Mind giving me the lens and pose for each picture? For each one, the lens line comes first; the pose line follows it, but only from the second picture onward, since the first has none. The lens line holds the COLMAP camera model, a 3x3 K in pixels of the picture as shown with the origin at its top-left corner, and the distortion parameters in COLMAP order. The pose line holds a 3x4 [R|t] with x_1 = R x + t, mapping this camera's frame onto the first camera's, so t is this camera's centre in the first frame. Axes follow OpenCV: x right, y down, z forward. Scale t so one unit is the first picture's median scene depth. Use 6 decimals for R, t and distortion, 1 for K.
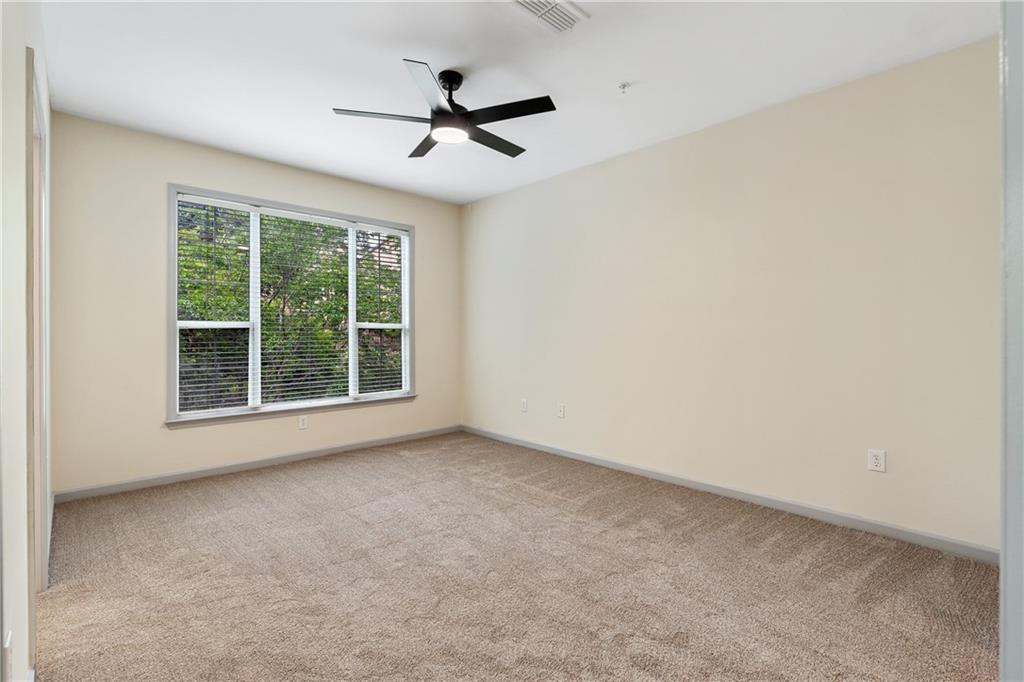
lens RADIAL K [[464.1, 0, 502.7], [0, 464.1, 338.1], [0, 0, 1]] dist [-0.014502, 0.004963]
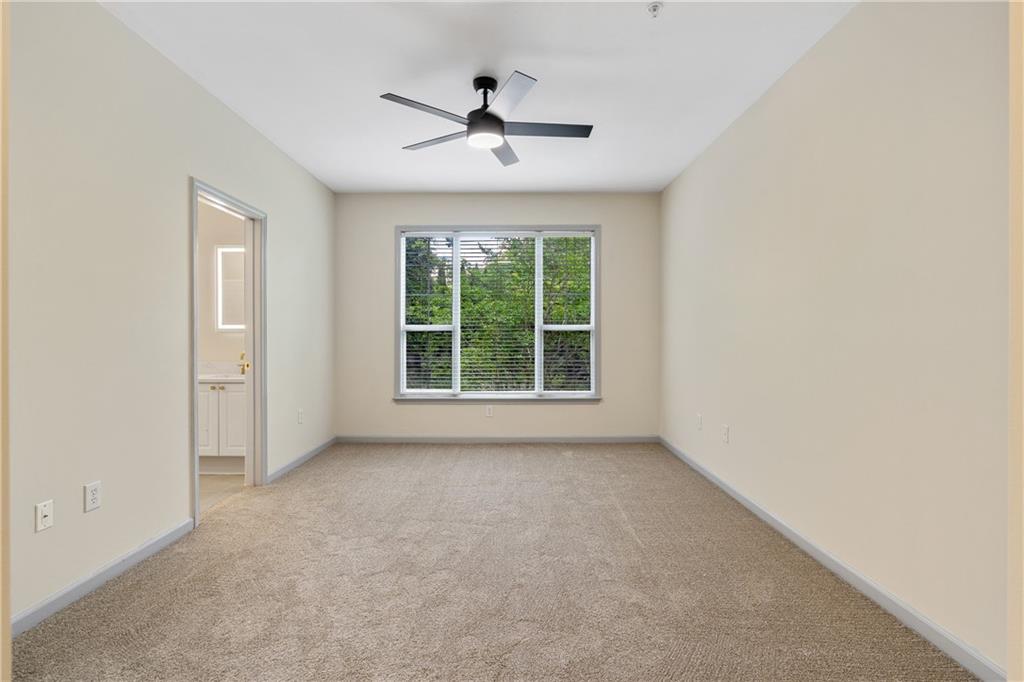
lens RADIAL K [[464.1, 0, 511.1], [0, 464.1, 336.8], [0, 0, 1]] dist [-0.014502, 0.004963]
pose [[0.727458, 0.002461, -0.686148, 0.426844], [-0.008488, 0.999949, -0.005413, 0.001630], [0.686100, 0.009762, 0.727442, 0.198892]]
